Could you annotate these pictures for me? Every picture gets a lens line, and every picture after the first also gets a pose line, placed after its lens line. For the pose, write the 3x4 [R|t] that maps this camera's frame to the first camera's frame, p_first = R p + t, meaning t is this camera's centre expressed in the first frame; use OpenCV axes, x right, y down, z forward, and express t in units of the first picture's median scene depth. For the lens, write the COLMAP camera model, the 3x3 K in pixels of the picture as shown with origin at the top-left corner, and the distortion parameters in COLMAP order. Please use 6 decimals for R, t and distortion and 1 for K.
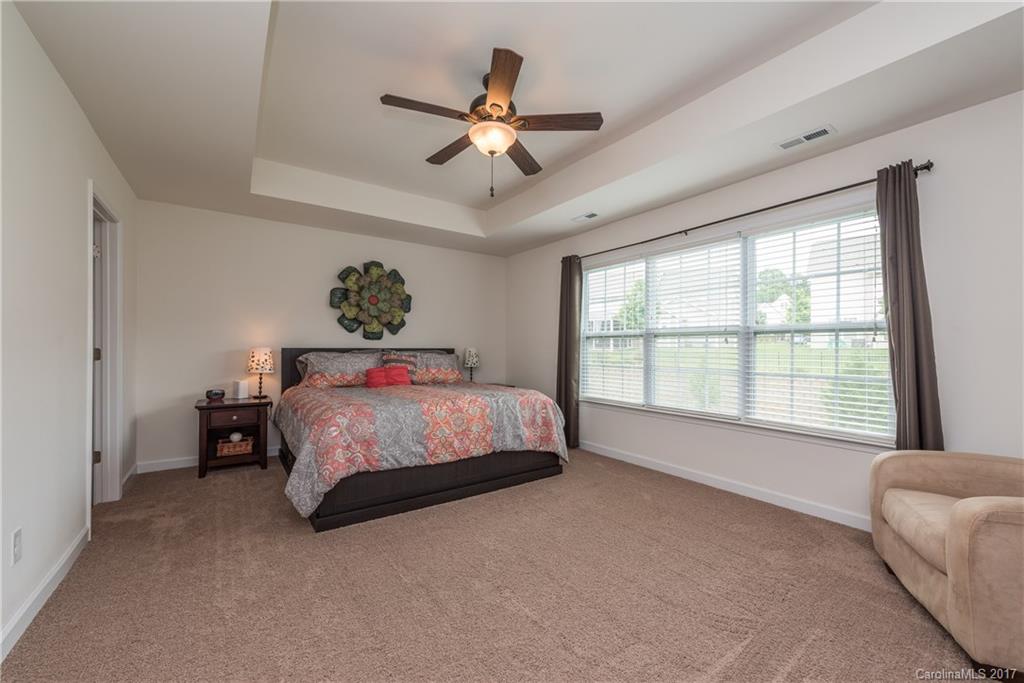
lens RADIAL K [[403.2, 0, 510.9], [0, 403.2, 344.9], [0, 0, 1]] dist [-0.008128, 0.000855]
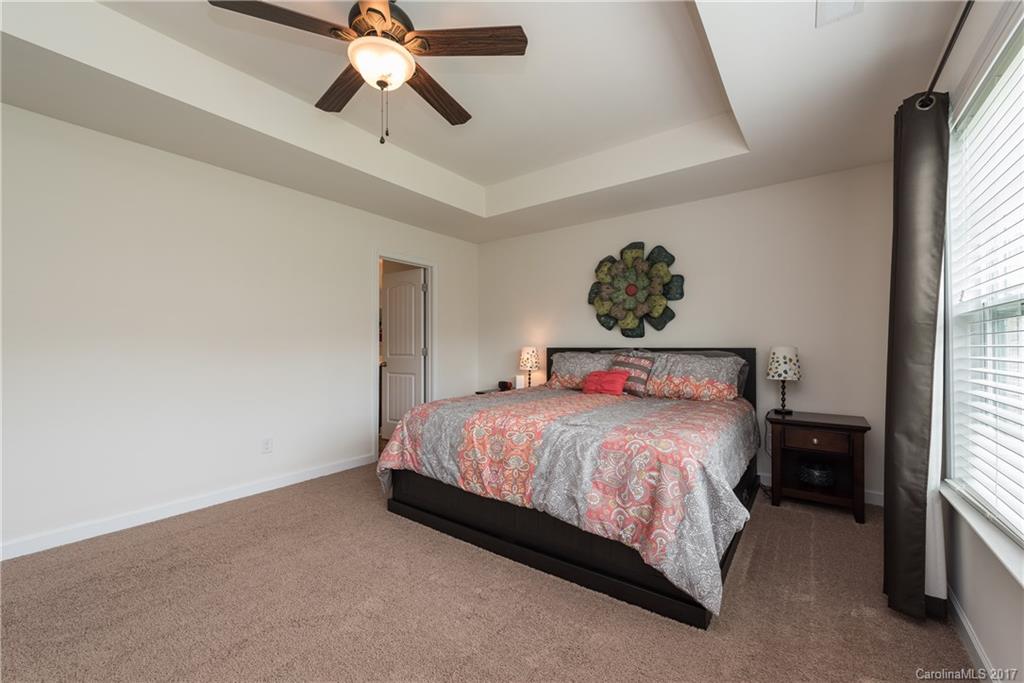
lens RADIAL K [[403.2, 0, 512.1], [0, 403.2, 344.2], [0, 0, 1]] dist [-0.008128, 0.000855]
pose [[0.317783, -0.010607, -0.948104, 0.380767], [0.007728, 0.999933, -0.008597, 0.006002], [0.948132, -0.004595, 0.317844, 0.521586]]
